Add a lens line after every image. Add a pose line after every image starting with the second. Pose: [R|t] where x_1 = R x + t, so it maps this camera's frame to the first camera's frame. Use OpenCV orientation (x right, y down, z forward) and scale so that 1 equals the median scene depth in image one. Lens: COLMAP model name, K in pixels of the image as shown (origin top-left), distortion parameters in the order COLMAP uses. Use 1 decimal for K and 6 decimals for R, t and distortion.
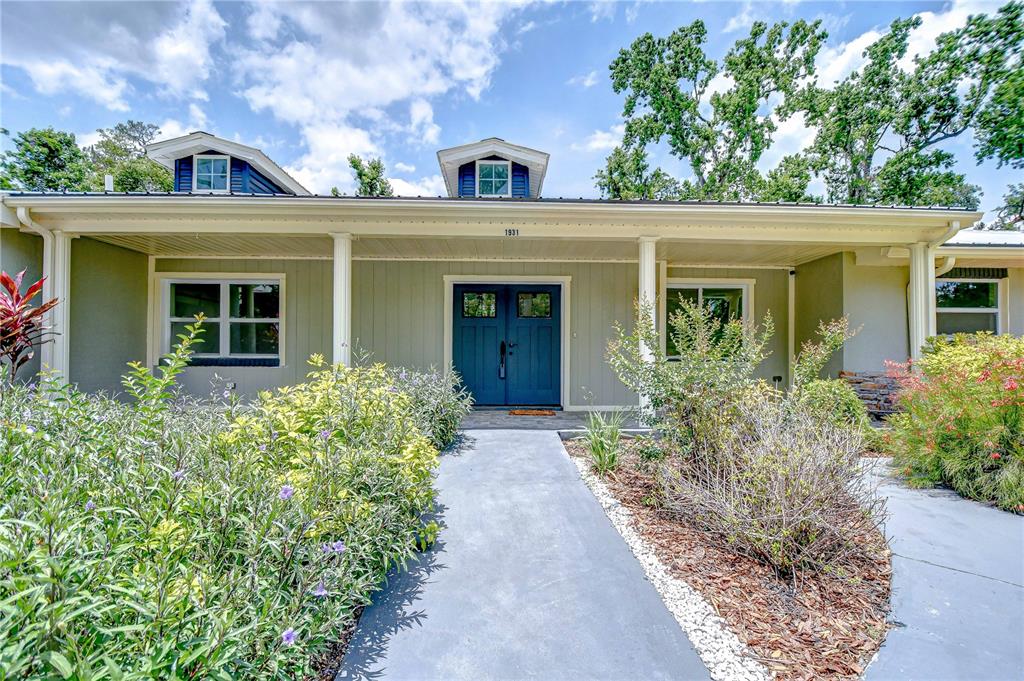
lens RADIAL K [[436.9, 0, 511.4], [0, 436.9, 351.5], [0, 0, 1]] dist [-0.011824, -0.000537]
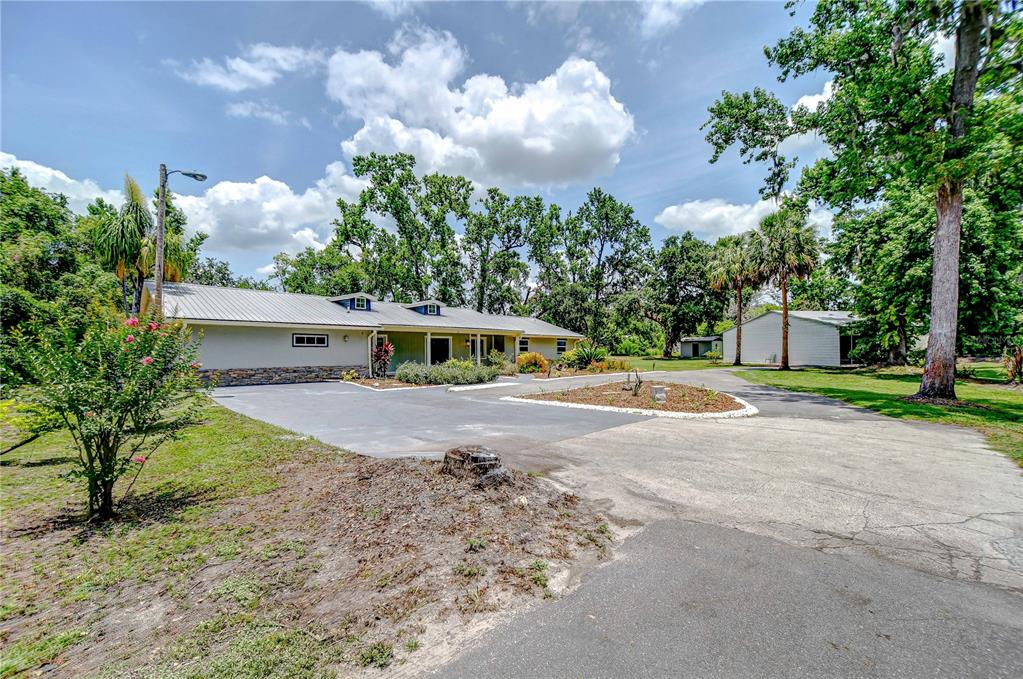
lens RADIAL K [[456.6, 0, 516.7], [0, 456.6, 356.5], [0, 0, 1]] dist [0.001694, 0.001024]
pose [[0.701349, -0.014778, 0.712665, -0.527342], [0.006124, 0.999873, 0.014707, -0.011254], [-0.712791, -0.005950, 0.701351, -0.504897]]
